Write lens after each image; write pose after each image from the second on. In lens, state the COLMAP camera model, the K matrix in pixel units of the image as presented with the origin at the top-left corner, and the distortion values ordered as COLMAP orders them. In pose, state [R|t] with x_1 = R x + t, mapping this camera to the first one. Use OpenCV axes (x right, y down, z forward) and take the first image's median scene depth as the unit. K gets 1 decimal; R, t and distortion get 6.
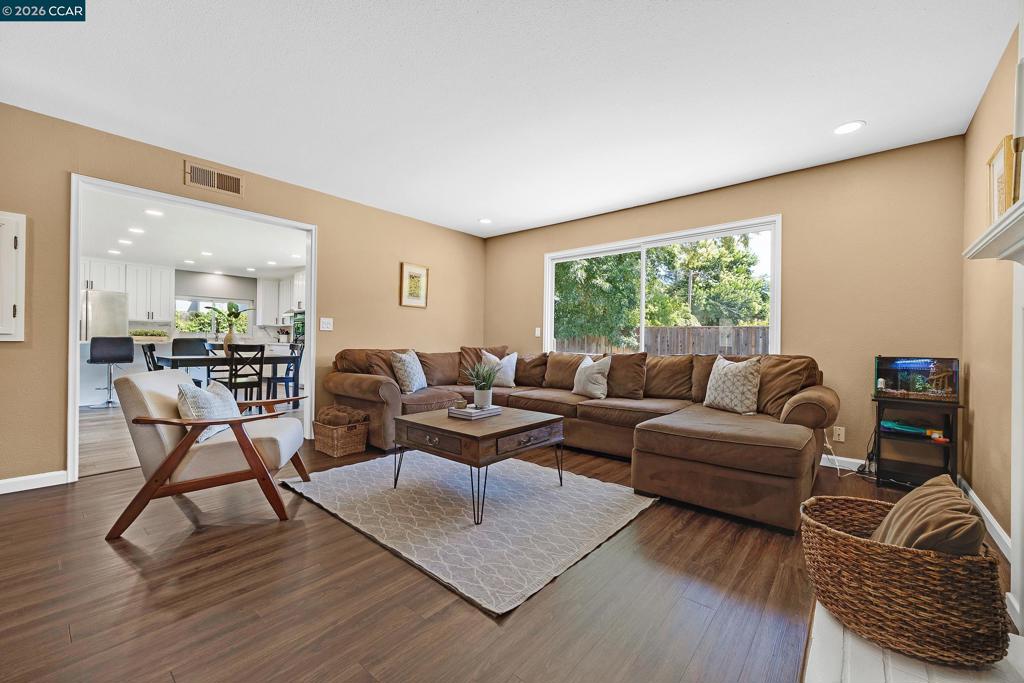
lens RADIAL K [[408.3, 0, 512.0], [0, 408.3, 341.5], [0, 0, 1]] dist [0.000017, -0.000013]
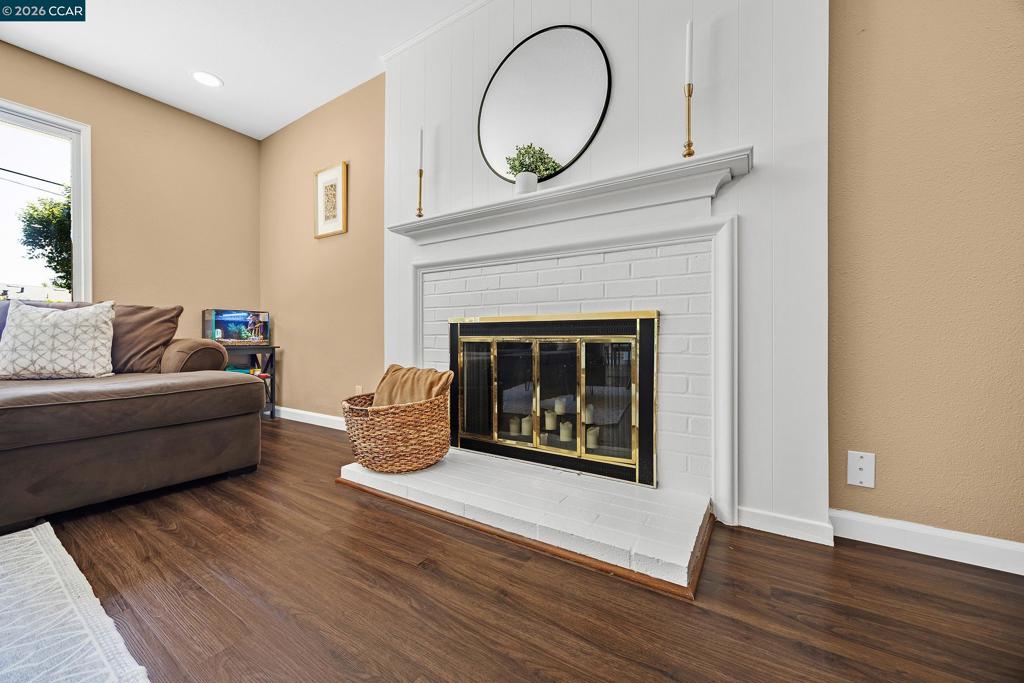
lens RADIAL K [[390.5, 0, 512.0], [0, 390.5, 341.5], [0, 0, 1]] dist [-0.001487, 0.000056]
pose [[-0.143391, -0.020989, 0.989444, -0.255281], [-0.005651, 0.999776, 0.020389, 0.100662], [-0.989650, -0.002668, -0.143477, 0.380192]]
